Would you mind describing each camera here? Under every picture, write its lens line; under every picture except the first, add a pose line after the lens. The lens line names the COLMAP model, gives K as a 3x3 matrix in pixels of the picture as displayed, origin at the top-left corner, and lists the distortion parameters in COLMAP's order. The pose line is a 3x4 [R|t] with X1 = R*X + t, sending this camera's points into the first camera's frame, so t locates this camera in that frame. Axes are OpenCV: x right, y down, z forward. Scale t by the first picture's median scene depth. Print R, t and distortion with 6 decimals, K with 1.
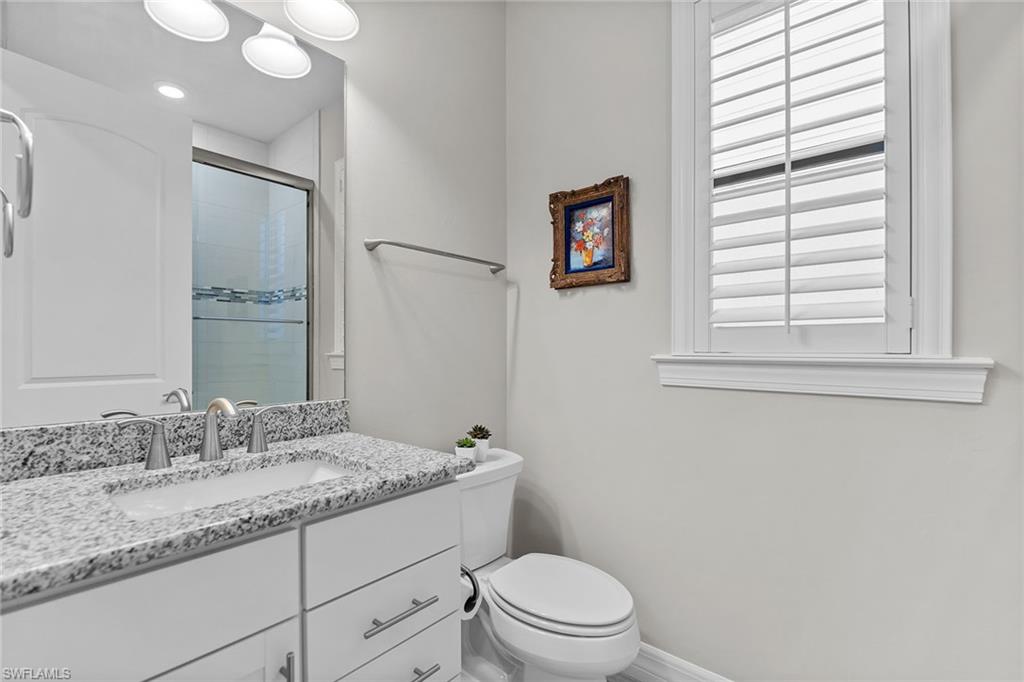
lens RADIAL K [[466.6, 0, 512.0], [0, 466.6, 341.0], [0, 0, 1]] dist [-0.000950, 0.000012]
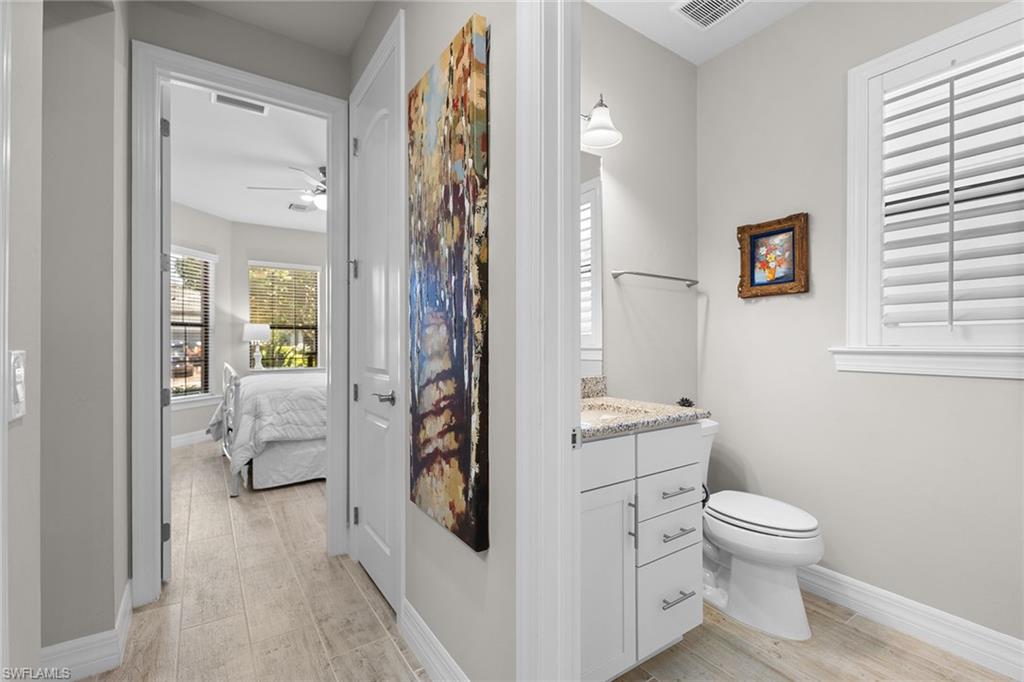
lens RADIAL K [[453.2, 0, 512.0], [0, 453.2, 341.0], [0, 0, 1]] dist [0.001268, -0.000487]
pose [[0.962994, -0.002601, -0.269511, -0.203496], [0.005634, 0.999929, 0.010479, -0.007015], [0.269464, -0.011609, 0.962940, -0.449768]]
